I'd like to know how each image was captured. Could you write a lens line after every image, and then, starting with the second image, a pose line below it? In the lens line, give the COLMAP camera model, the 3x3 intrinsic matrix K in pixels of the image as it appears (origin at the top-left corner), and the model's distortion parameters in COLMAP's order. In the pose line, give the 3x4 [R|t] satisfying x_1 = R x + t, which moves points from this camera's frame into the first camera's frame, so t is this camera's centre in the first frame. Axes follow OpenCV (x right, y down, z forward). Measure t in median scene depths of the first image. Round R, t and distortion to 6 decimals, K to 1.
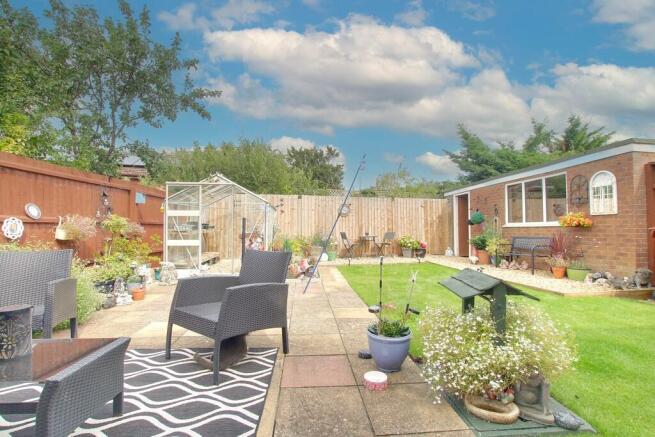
lens RADIAL K [[295.7, 0, 327.5], [0, 295.7, 218.5], [0, 0, 1]] dist [0.000059, 0.000024]
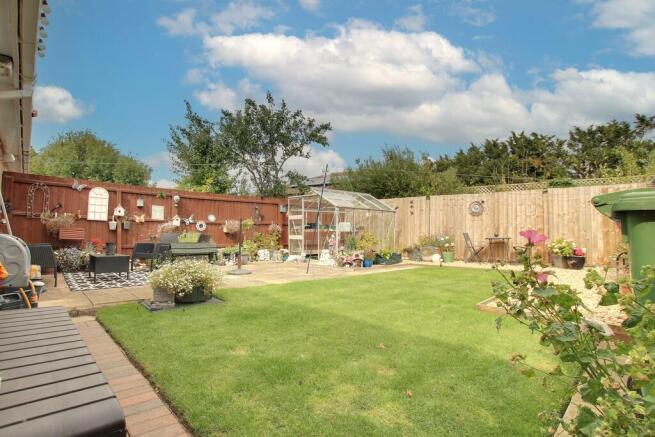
lens RADIAL K [[295.7, 0, 327.5], [0, 295.7, 218.5], [0, 0, 1]] dist [0.000059, 0.000024]
pose [[0.676707, -0.028149, -0.735714, 0.441881], [0.016686, 0.999599, -0.022898, 0.015545], [0.736063, 0.003219, 0.676905, 0.075454]]
